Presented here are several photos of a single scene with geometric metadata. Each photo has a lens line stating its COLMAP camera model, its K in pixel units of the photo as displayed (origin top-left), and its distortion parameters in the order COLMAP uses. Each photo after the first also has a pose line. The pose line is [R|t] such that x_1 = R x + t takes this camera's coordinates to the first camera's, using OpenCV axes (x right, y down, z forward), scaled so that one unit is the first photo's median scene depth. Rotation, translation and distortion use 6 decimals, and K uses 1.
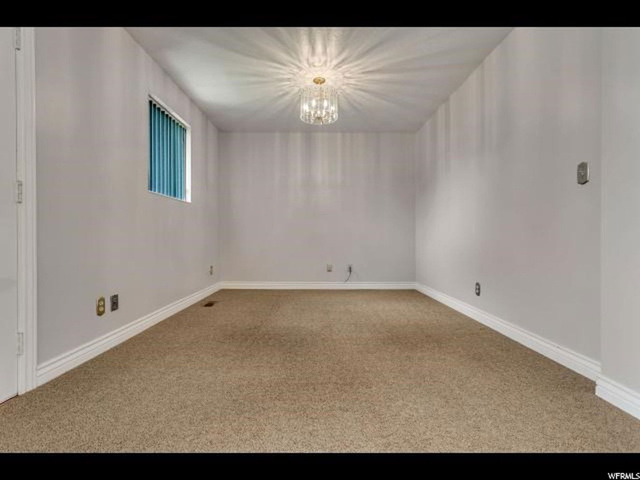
lens RADIAL K [[301.2, 0, 320.4], [0, 301.2, 238.6], [0, 0, 1]] dist [-0.000956, -0.001251]
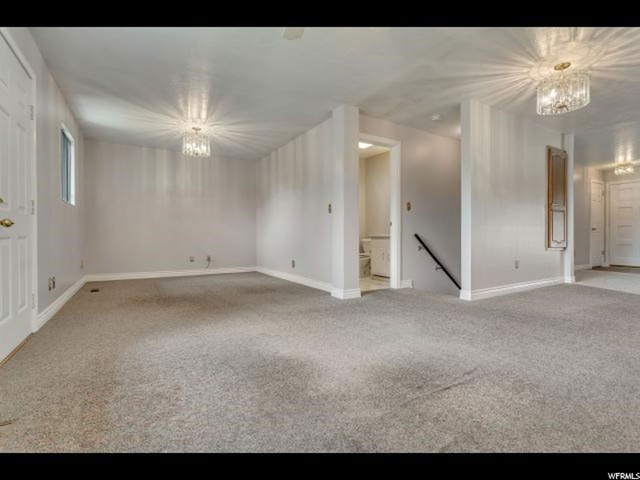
lens RADIAL K [[301.2, 0, 315.6], [0, 301.2, 237.9], [0, 0, 1]] dist [-0.000956, -0.001251]
pose [[0.861853, -0.005667, 0.507127, -0.204304], [0.003162, 0.999978, 0.005801, 0.003106], [-0.507148, -0.003396, 0.861852, -0.460828]]
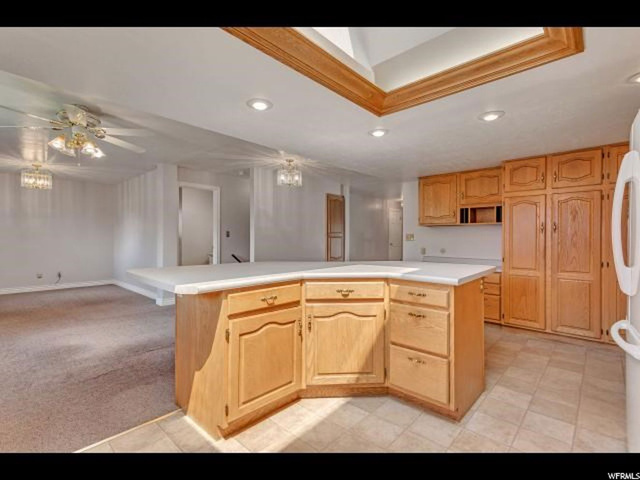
lens RADIAL K [[301.2, 0, 321.6], [0, 301.2, 238.7], [0, 0, 1]] dist [-0.000956, -0.001251]
pose [[0.676838, -0.001938, 0.736130, -0.134152], [-0.000897, 0.999994, 0.003458, -0.094284], [-0.736132, -0.003001, 0.676832, -1.081563]]
